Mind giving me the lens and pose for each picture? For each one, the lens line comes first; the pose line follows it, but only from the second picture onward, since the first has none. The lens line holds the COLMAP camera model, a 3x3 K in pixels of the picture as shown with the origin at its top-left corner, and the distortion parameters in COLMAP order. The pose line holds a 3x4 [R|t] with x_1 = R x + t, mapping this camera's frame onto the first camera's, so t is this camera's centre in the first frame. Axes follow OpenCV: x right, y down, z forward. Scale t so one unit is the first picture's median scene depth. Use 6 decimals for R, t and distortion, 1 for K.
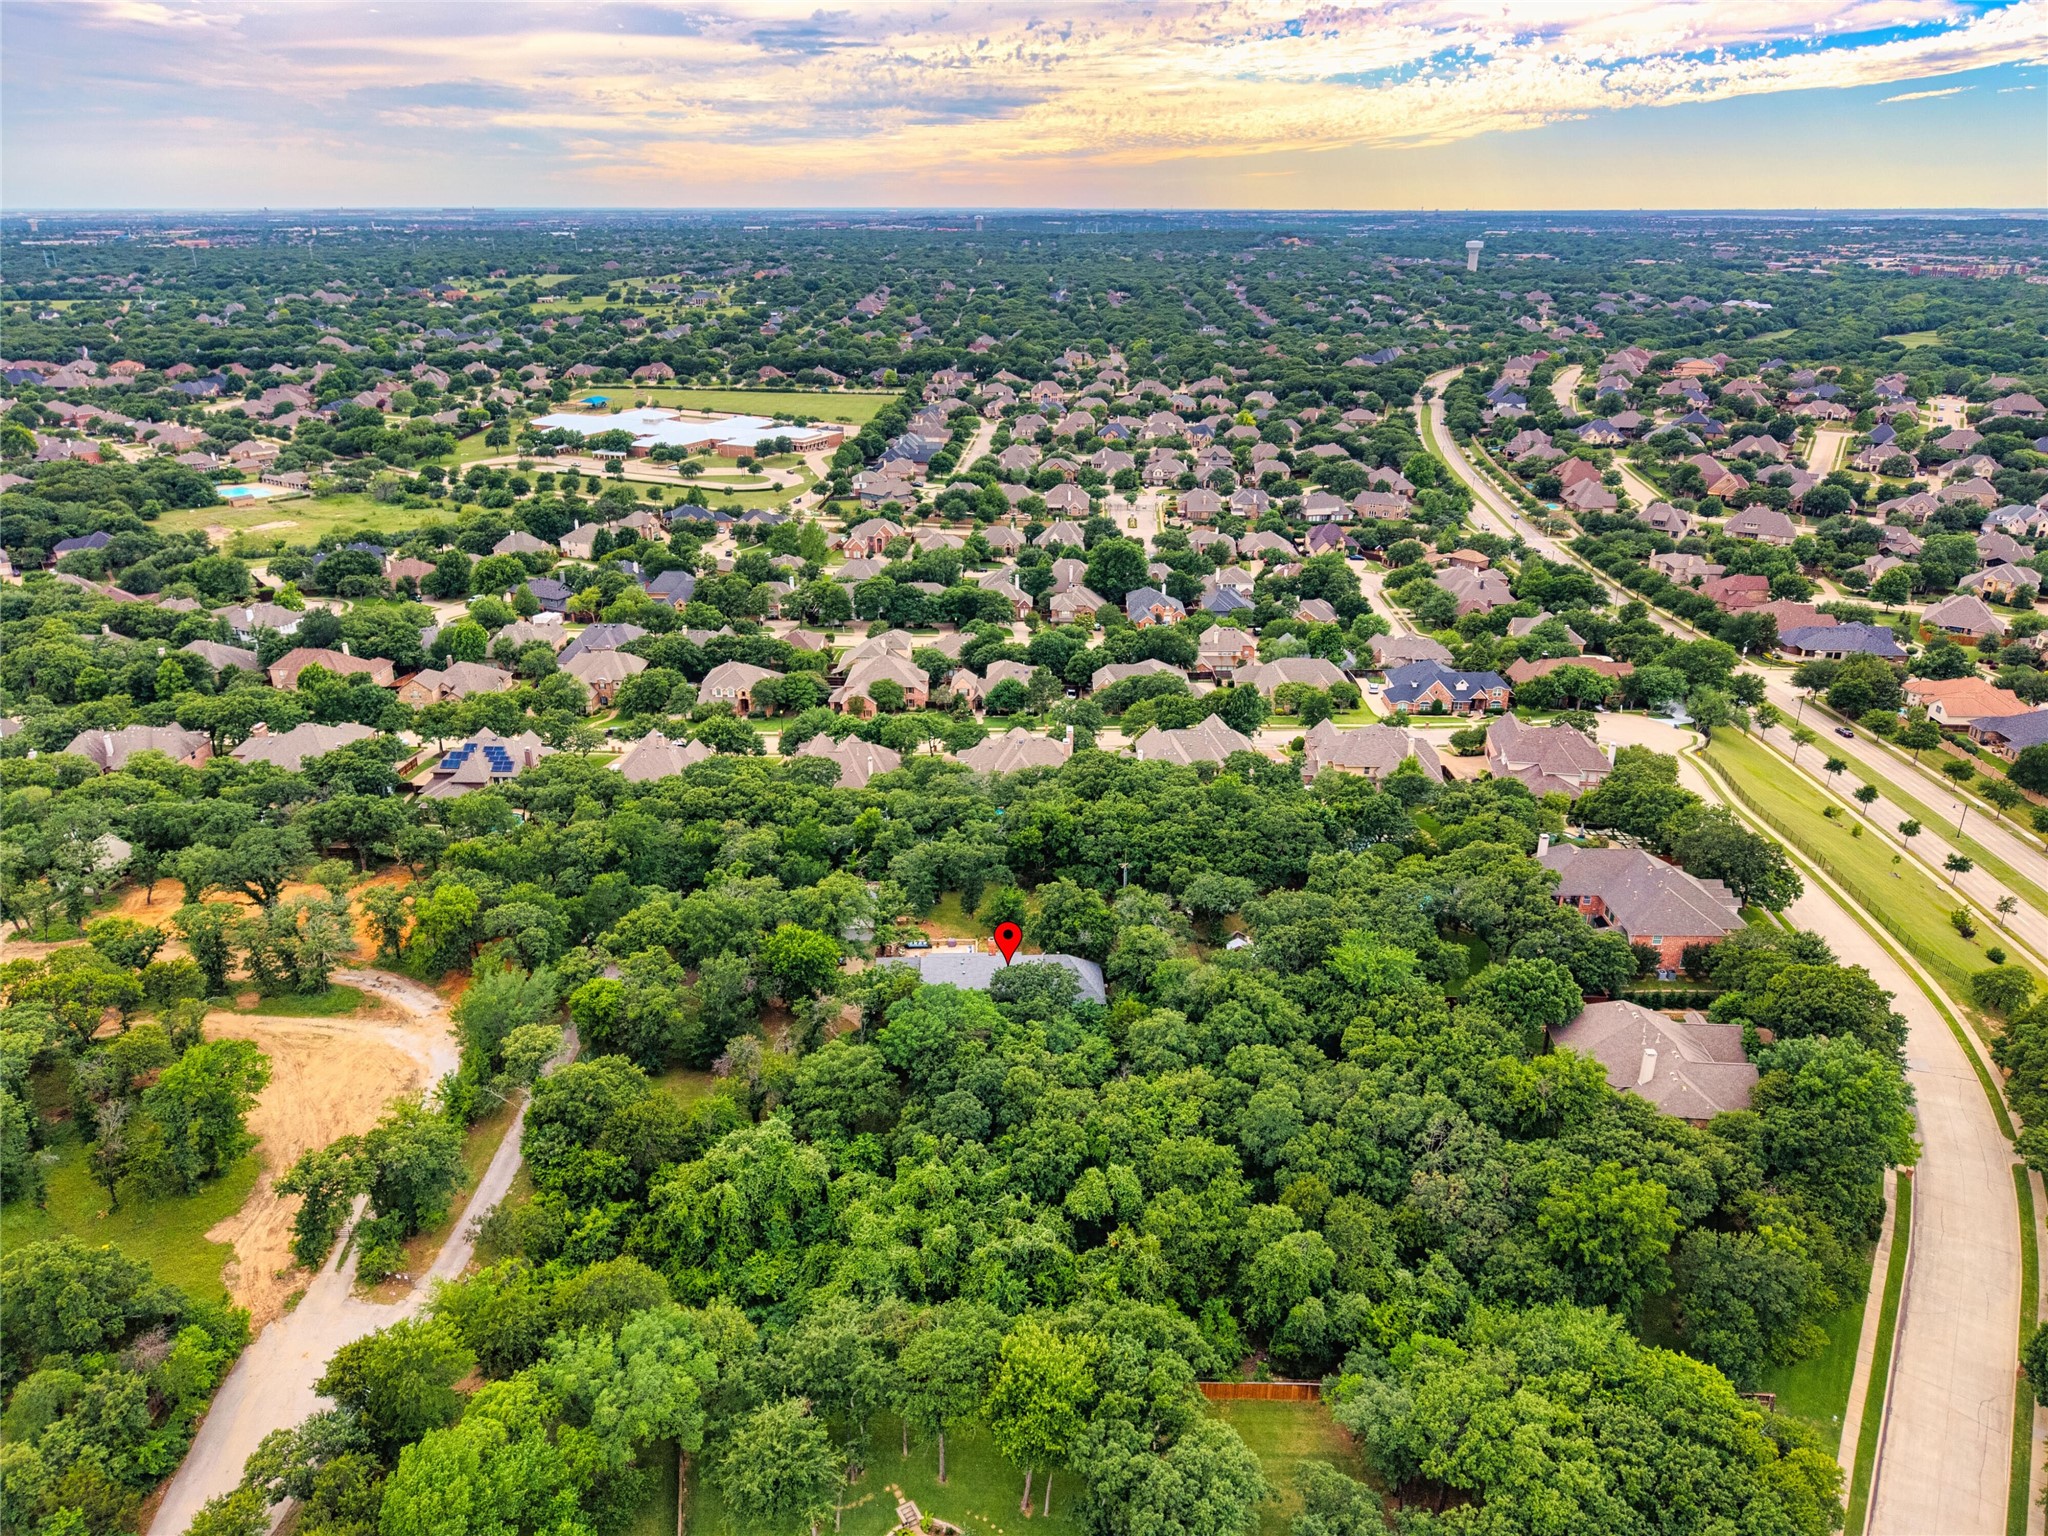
lens RADIAL K [[1344.9, 0, 1045.9], [0, 1344.9, 762.5], [0, 0, 1]] dist [0.011792, -0.019739]
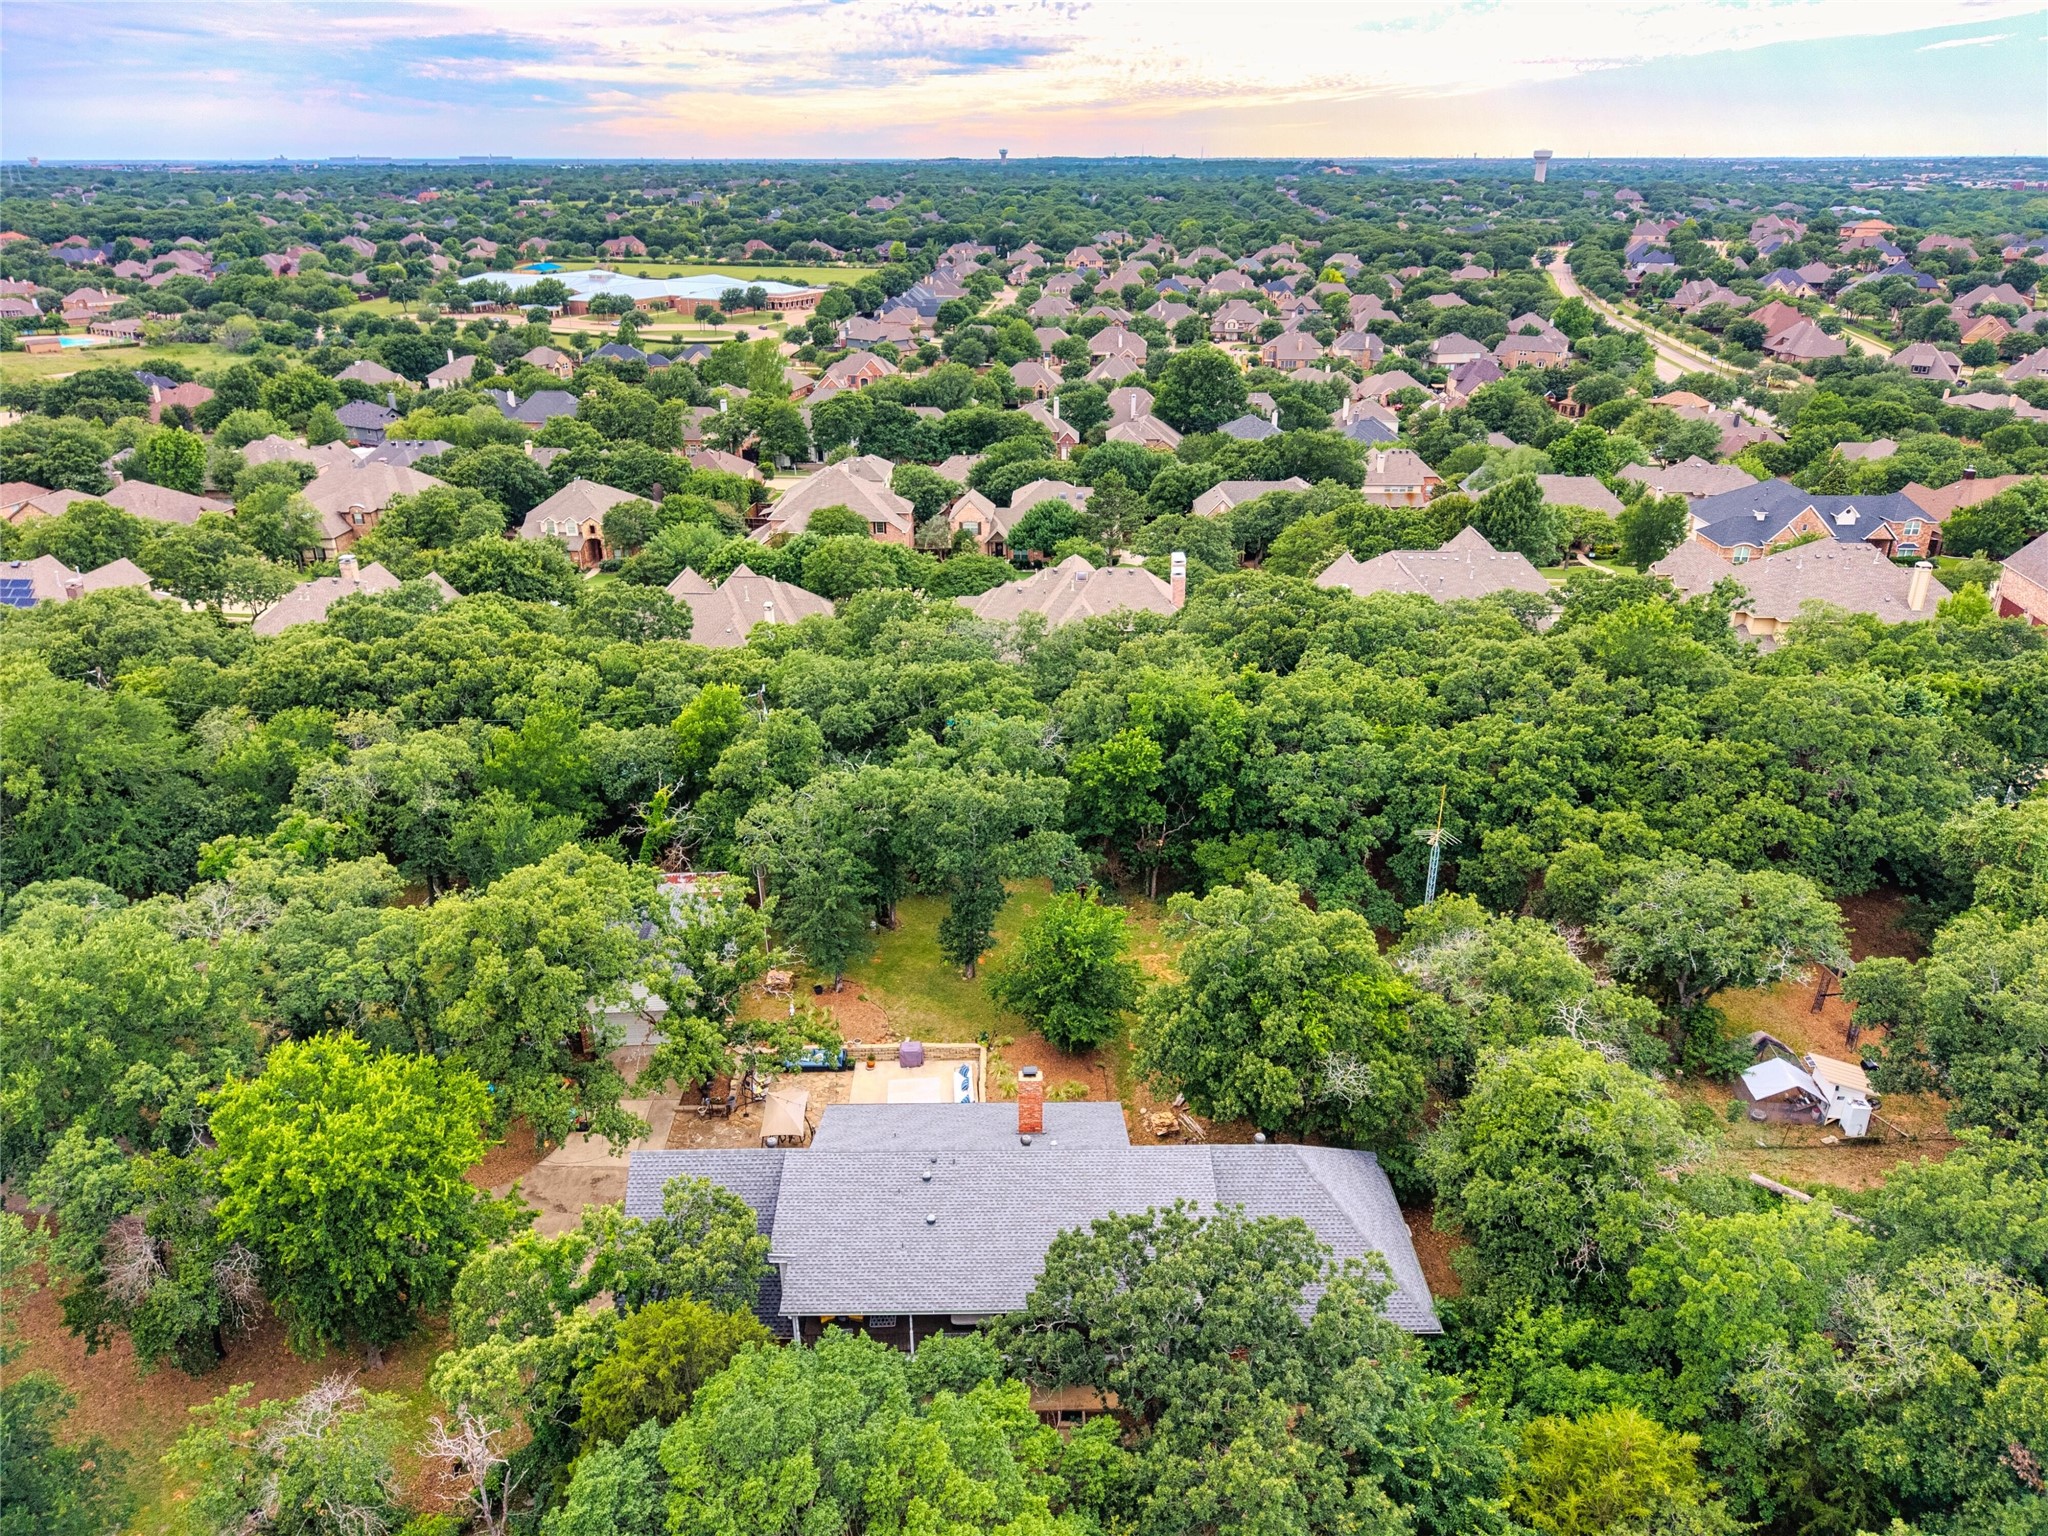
lens RADIAL K [[1344.9, 0, 1045.9], [0, 1344.9, 762.5], [0, 0, 1]] dist [0.011792, -0.019739]
pose [[0.999850, 0.005977, -0.016228, -0.018772], [-0.005487, 0.999534, 0.030043, 0.029849], [0.016400, -0.029950, 0.999417, 0.407688]]
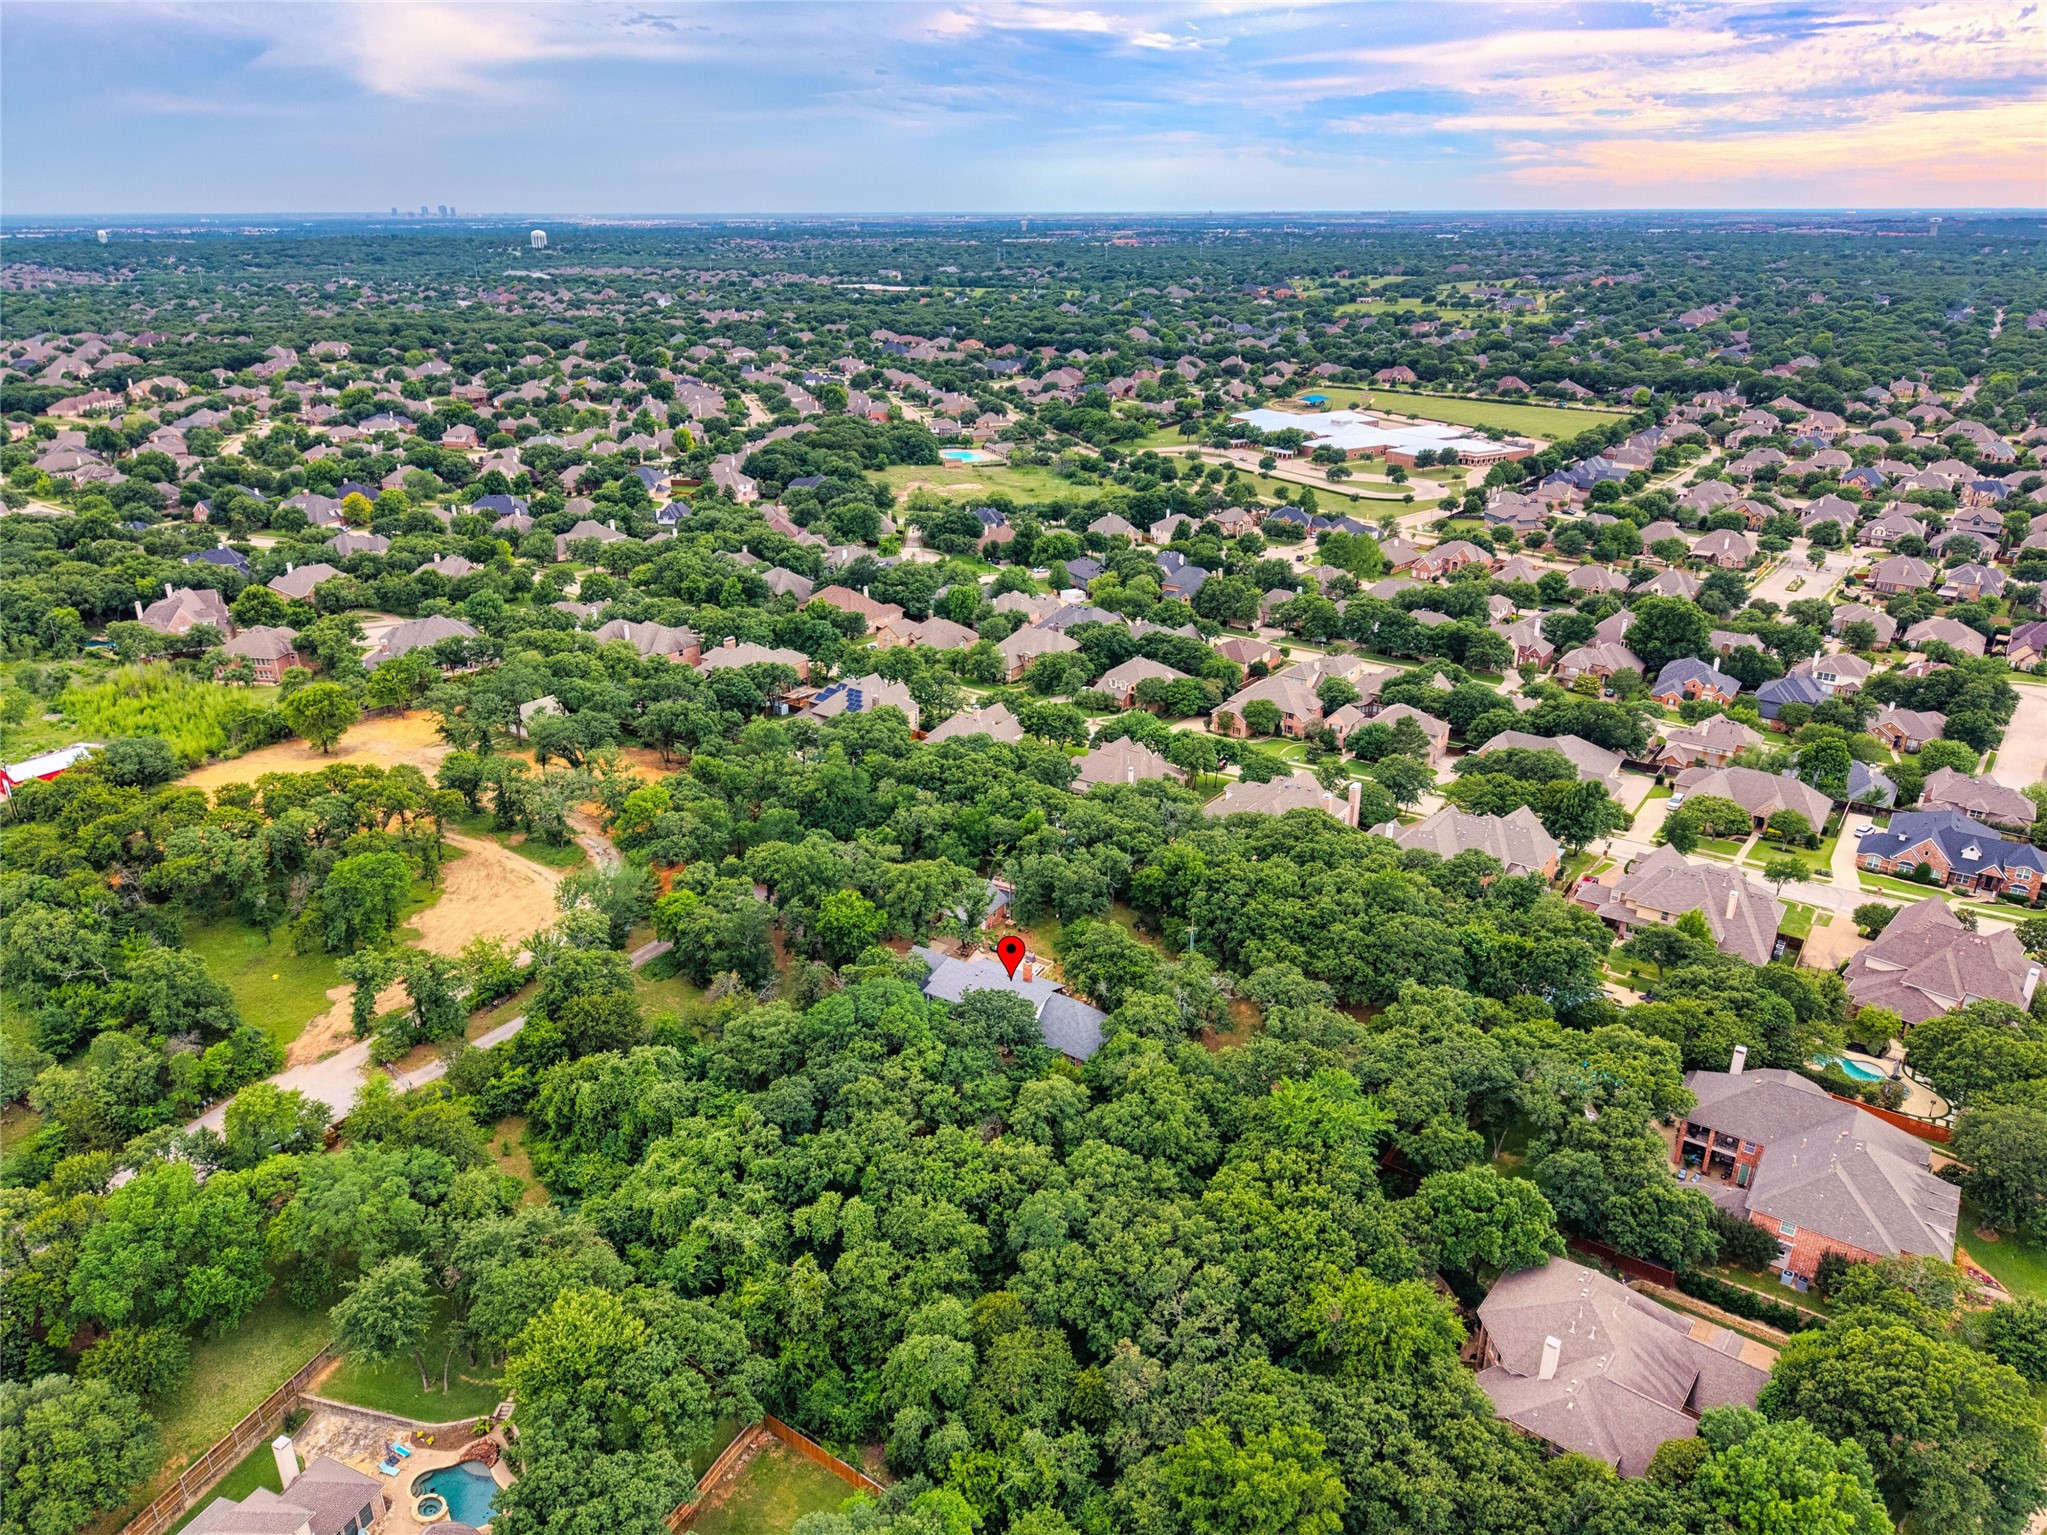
lens RADIAL K [[1370.0, 0, 1050.1], [0, 1370.0, 767.0], [0, 0, 1]] dist [0.000022, -0.003535]
pose [[0.823159, 0.208813, -0.528022, 0.269914], [-0.211216, 0.975798, 0.056618, -0.037515], [0.527065, 0.064921, 0.847341, 0.097086]]
